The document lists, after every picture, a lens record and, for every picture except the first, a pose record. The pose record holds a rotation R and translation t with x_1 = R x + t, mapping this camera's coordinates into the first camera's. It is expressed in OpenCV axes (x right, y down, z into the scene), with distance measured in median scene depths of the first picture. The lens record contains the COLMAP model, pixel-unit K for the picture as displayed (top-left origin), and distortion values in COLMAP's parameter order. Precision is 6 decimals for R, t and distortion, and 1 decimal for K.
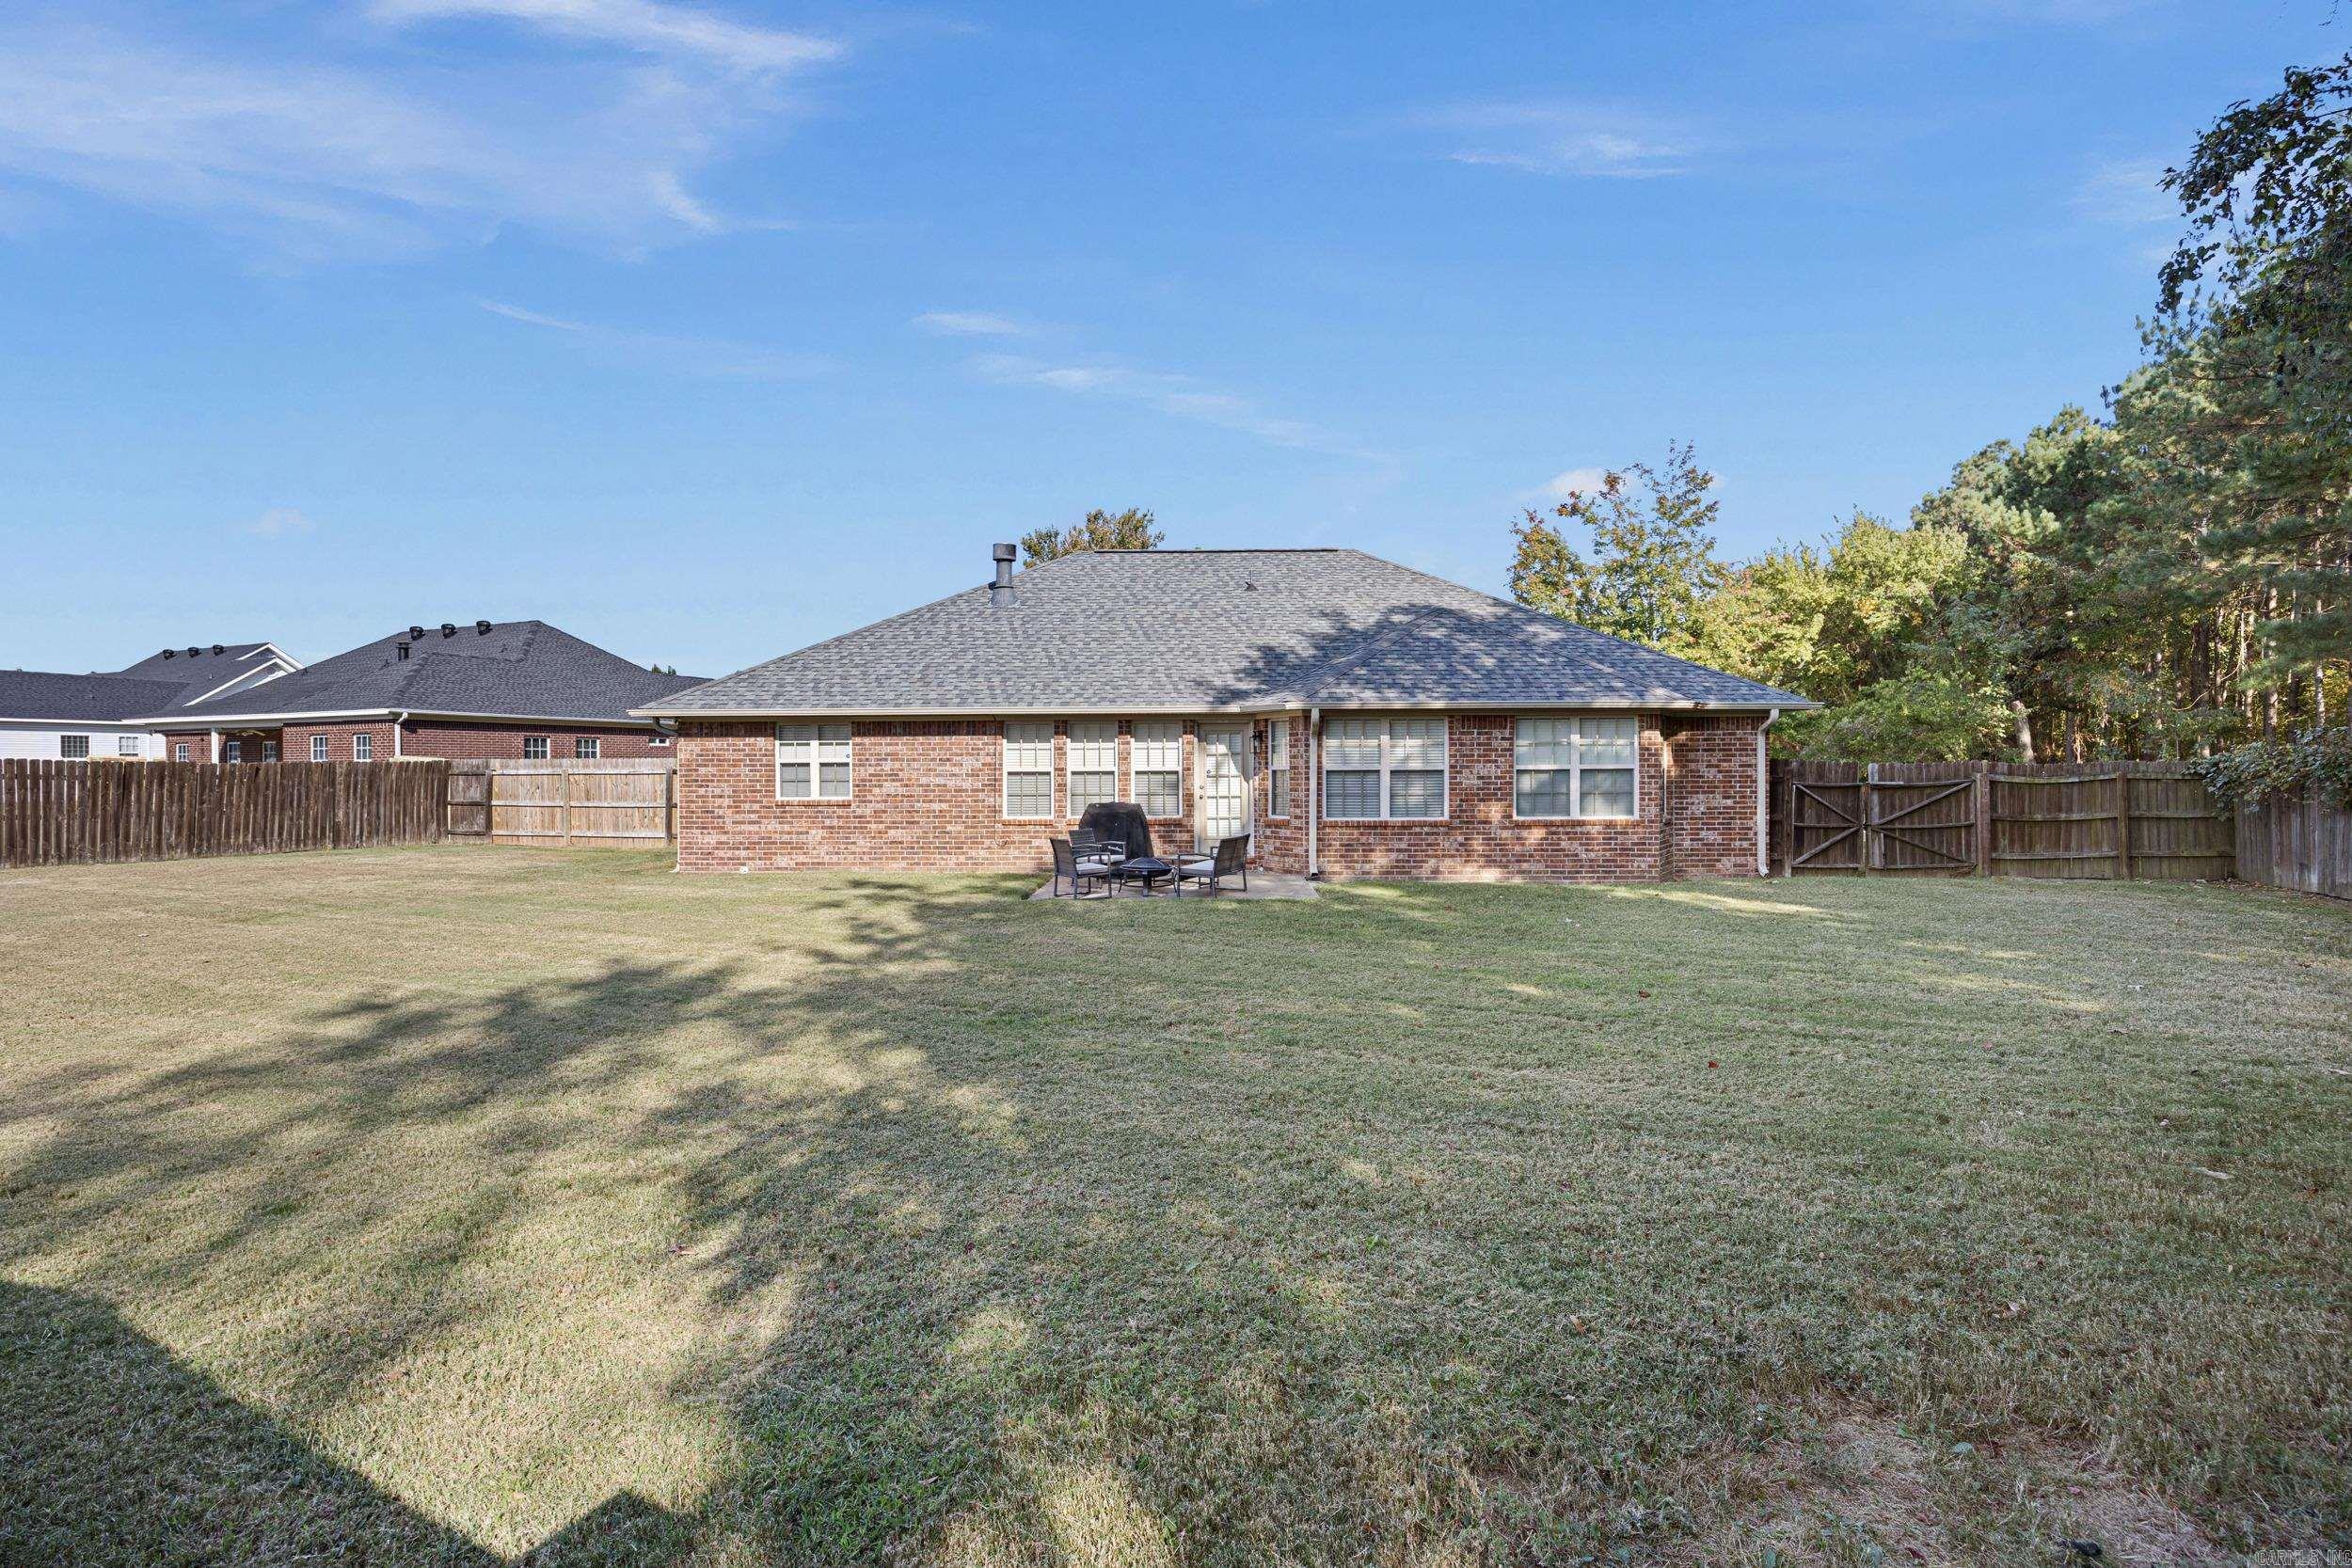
lens RADIAL K [[1126.5, 0, 1186.9], [0, 1126.5, 778.8], [0, 0, 1]] dist [-0.015419, 0.000027]
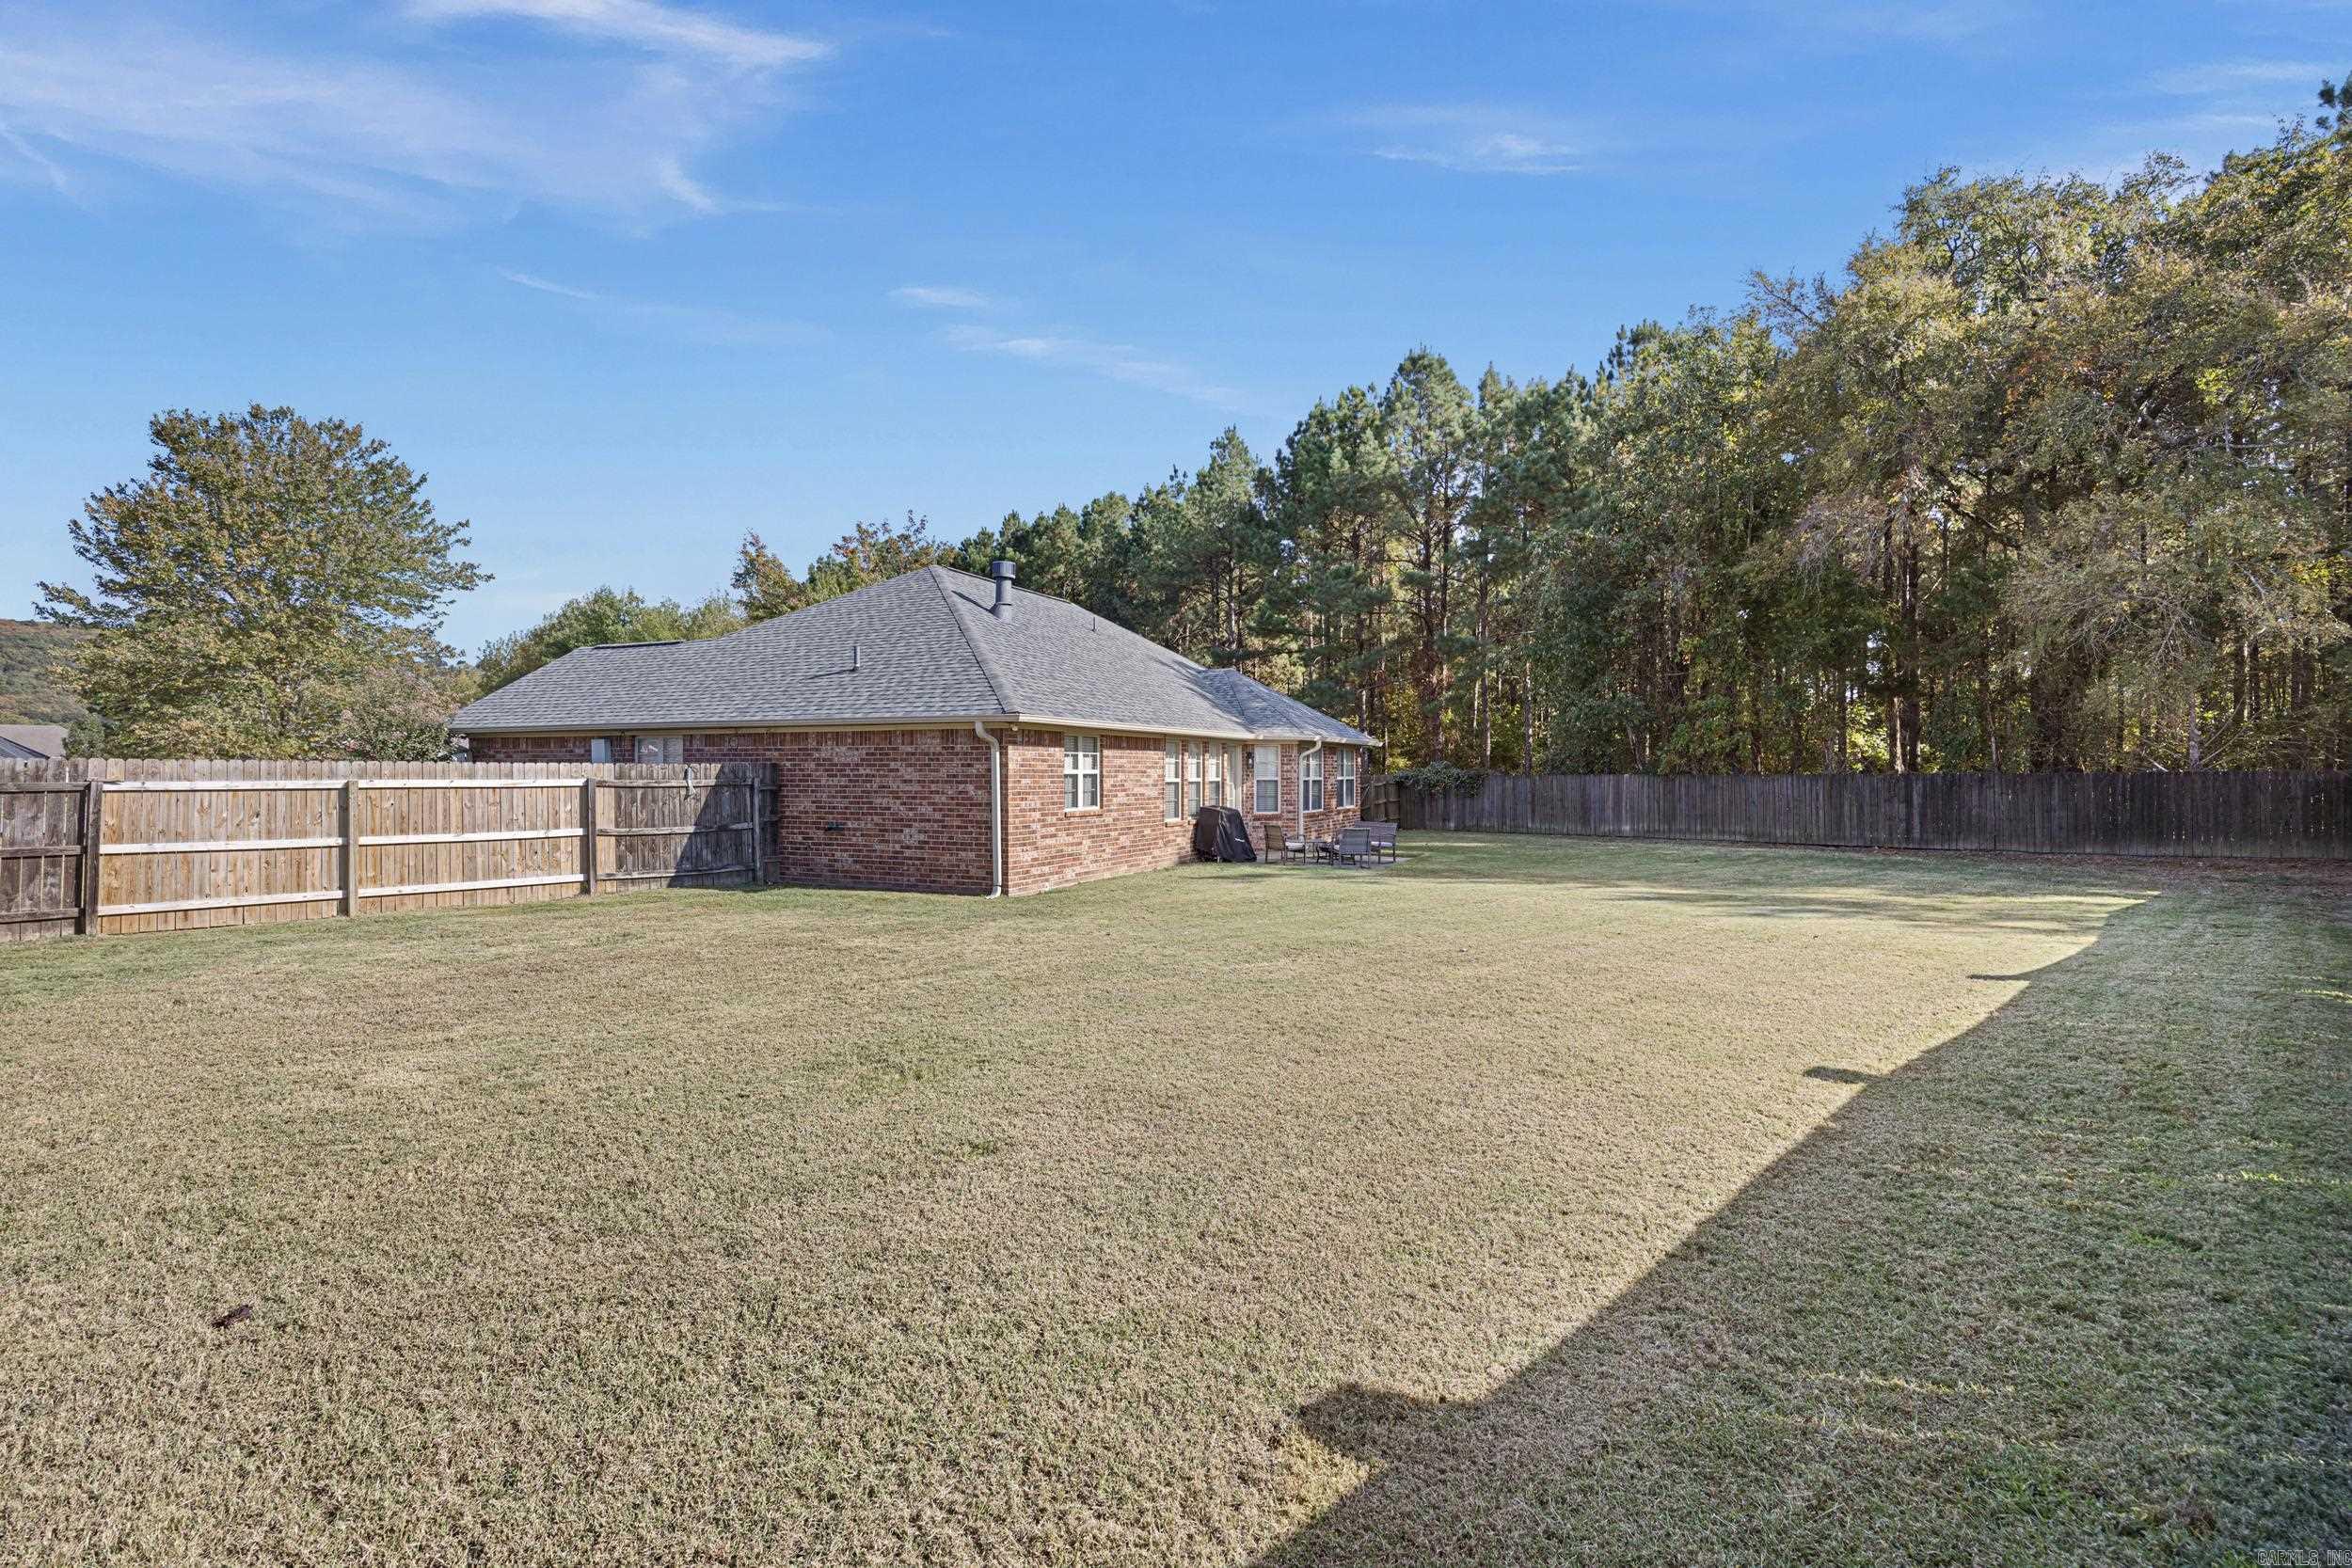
lens RADIAL K [[1096.1, 0, 1173.6], [0, 1096.1, 779.0], [0, 0, 1]] dist [-0.000683, -0.000038]
pose [[0.398509, -0.003226, 0.917159, -1.212059], [0.003791, 0.999991, 0.001870, -0.011259], [-0.917157, 0.002732, 0.398518, 0.535107]]
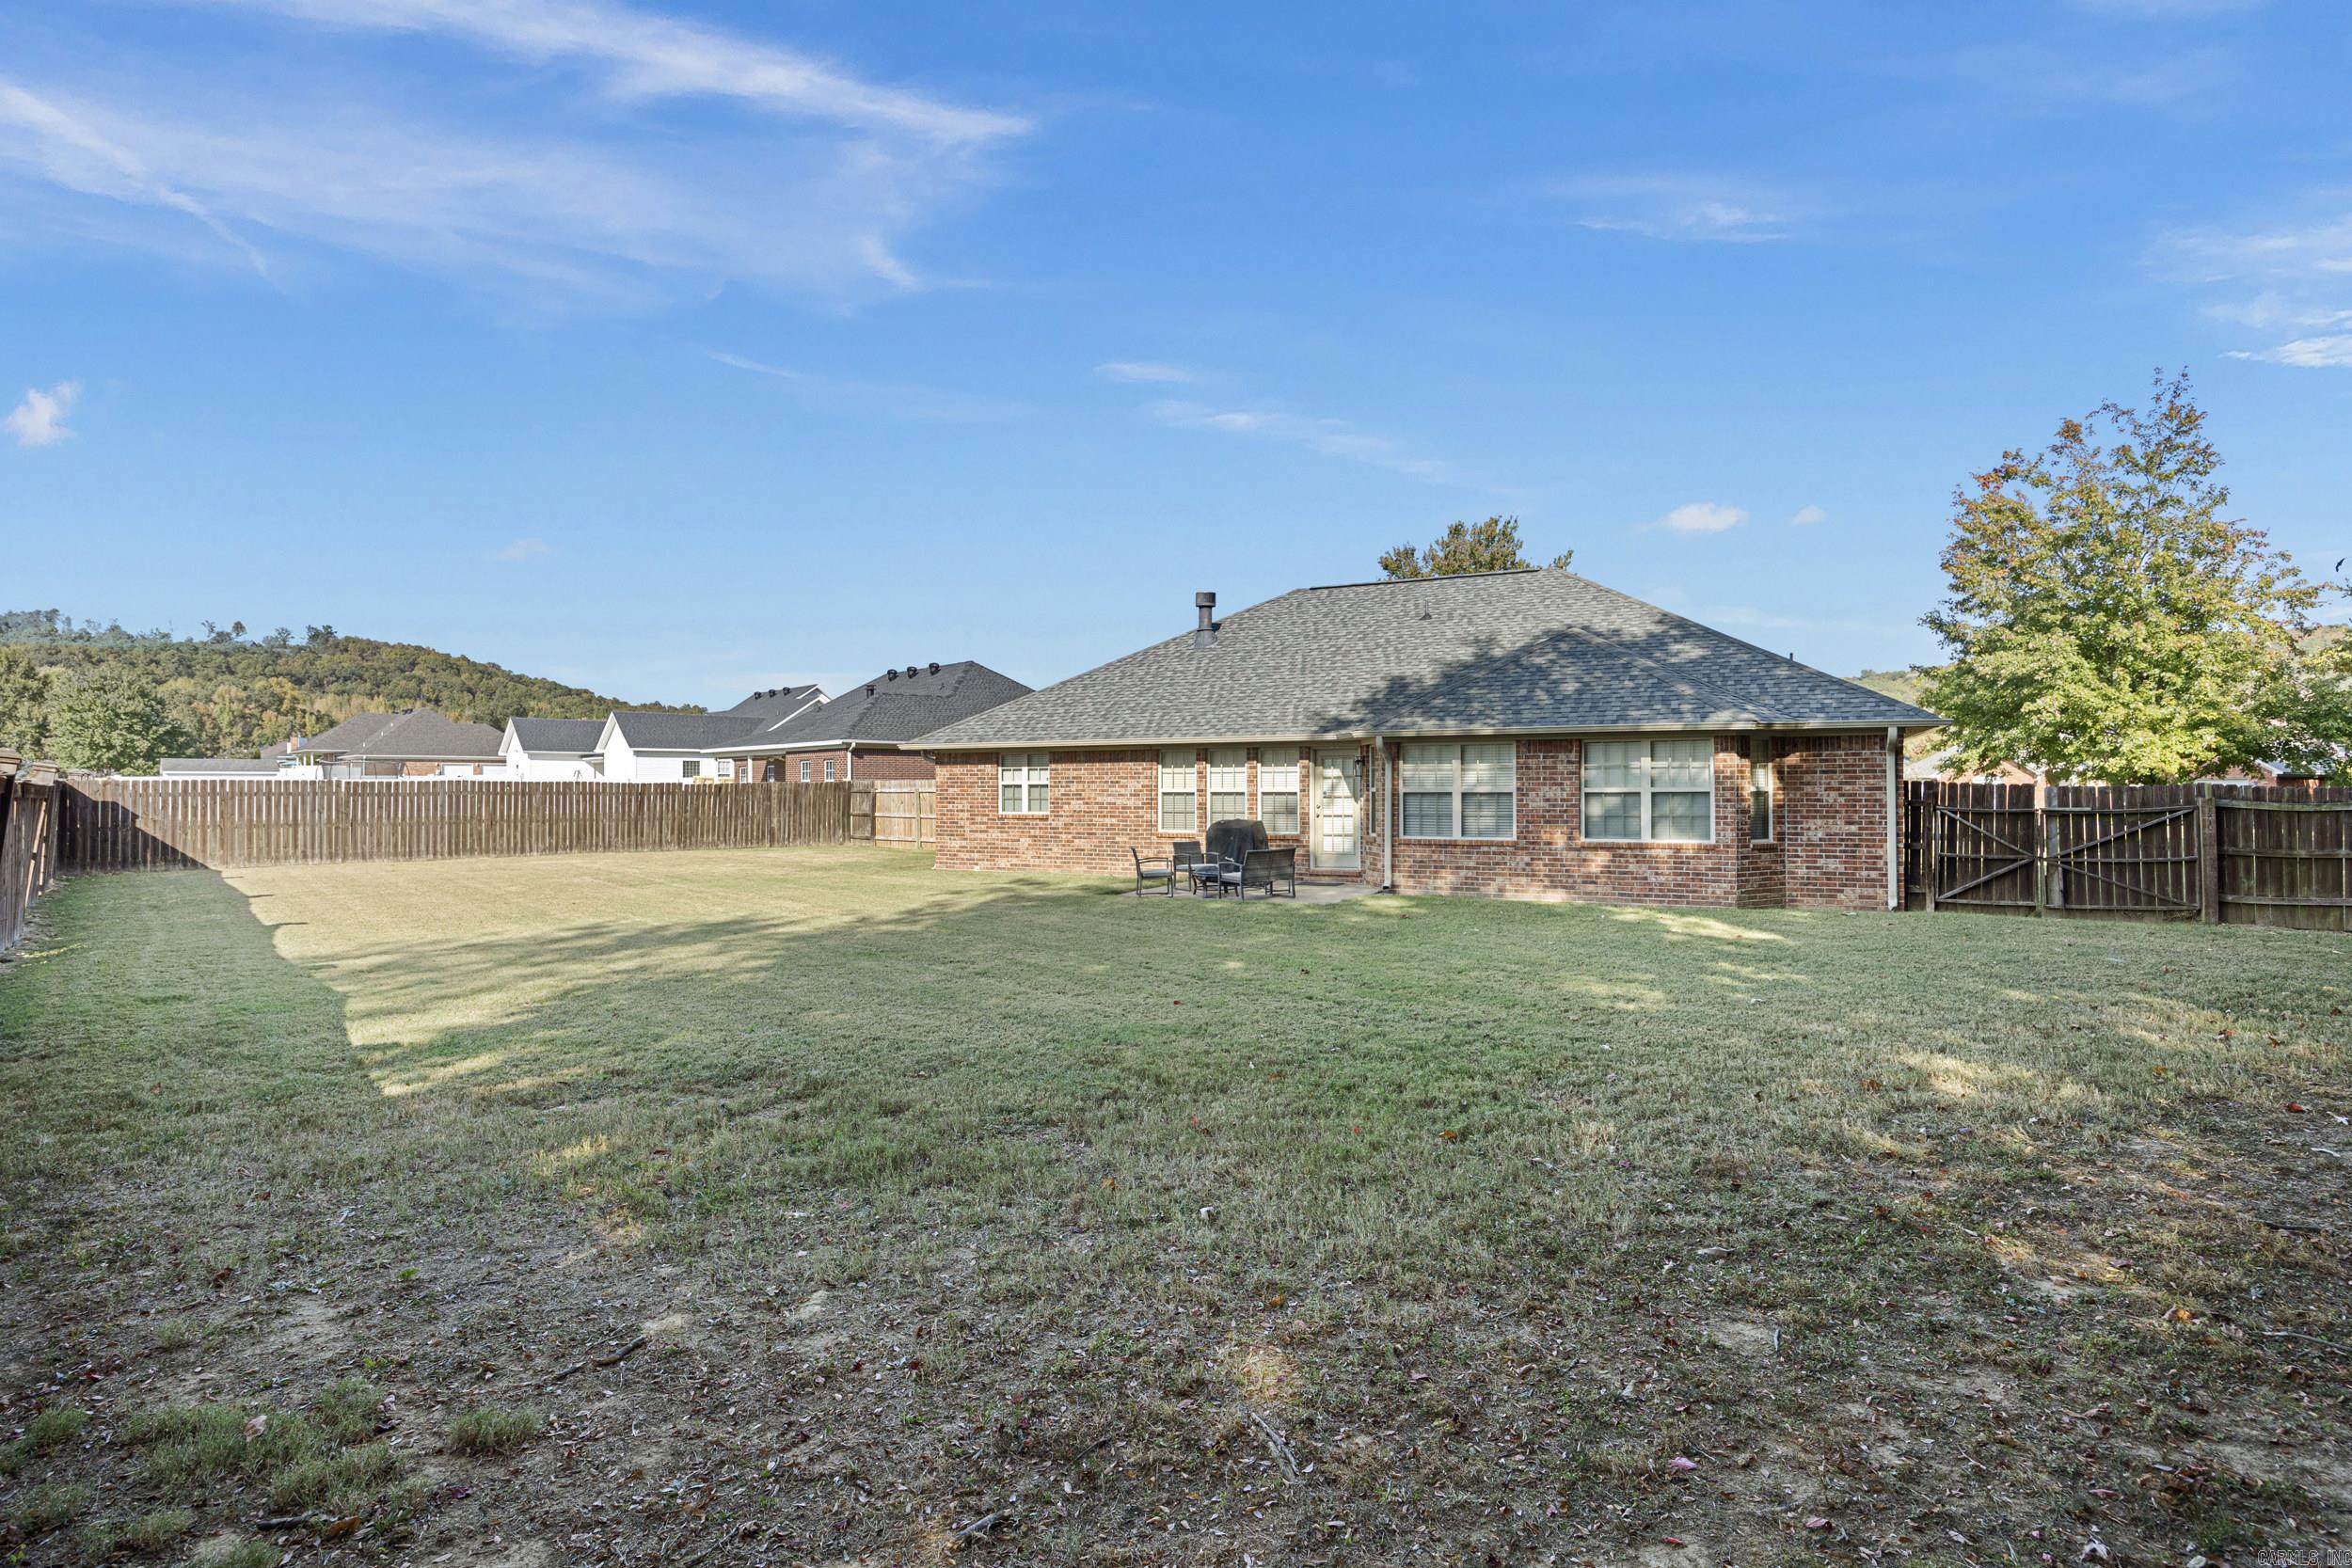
lens RADIAL K [[1220.2, 0, 1170.8], [0, 1220.2, 790.1], [0, 0, 1]] dist [-0.000346, 0.000048]
pose [[0.898162, 0.002877, -0.439656, 0.414417], [-0.004876, 0.999982, -0.003417, -0.004584], [0.439638, 0.005212, 0.898160, -0.147837]]
